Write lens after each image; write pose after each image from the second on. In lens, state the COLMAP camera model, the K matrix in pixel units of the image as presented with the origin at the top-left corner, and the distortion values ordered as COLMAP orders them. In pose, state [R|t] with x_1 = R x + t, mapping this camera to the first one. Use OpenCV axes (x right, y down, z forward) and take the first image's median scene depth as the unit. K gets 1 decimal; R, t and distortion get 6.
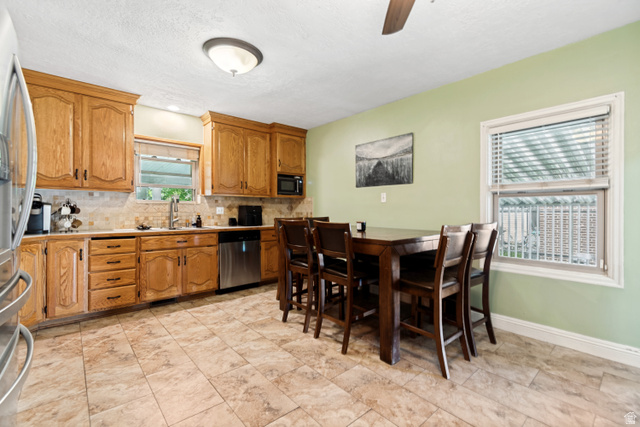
lens RADIAL K [[284.4, 0, 320.8], [0, 284.4, 208.4], [0, 0, 1]] dist [0.001537, -0.000212]
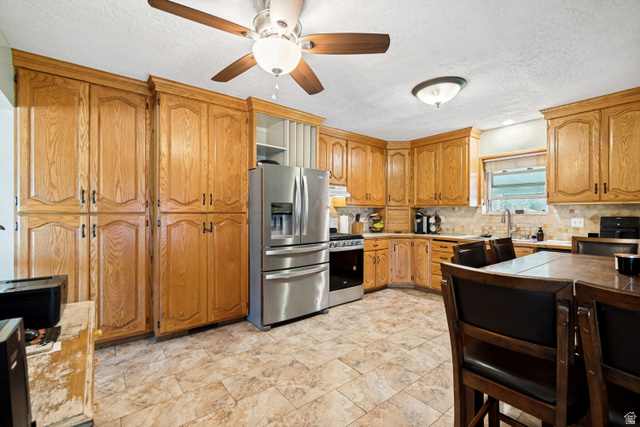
lens RADIAL K [[284.4, 0, 320.8], [0, 284.4, 208.4], [0, 0, 1]] dist [0.001537, -0.000212]
pose [[-0.061622, -0.017907, -0.997939, 0.677548], [0.009771, 0.999780, -0.018543, -0.034019], [0.998052, -0.010894, -0.061433, 0.468002]]
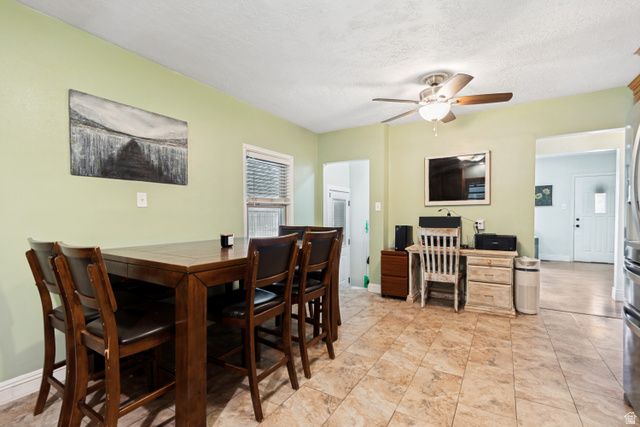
lens RADIAL K [[289.0, 0, 322.3], [0, 289.0, 222.2], [0, 0, 1]] dist [0.000563, -0.000258]
pose [[-0.288751, -0.027230, 0.957017, -0.639976], [-0.002087, 0.999611, 0.027812, -0.007210], [-0.957402, 0.006034, -0.288695, 0.955278]]
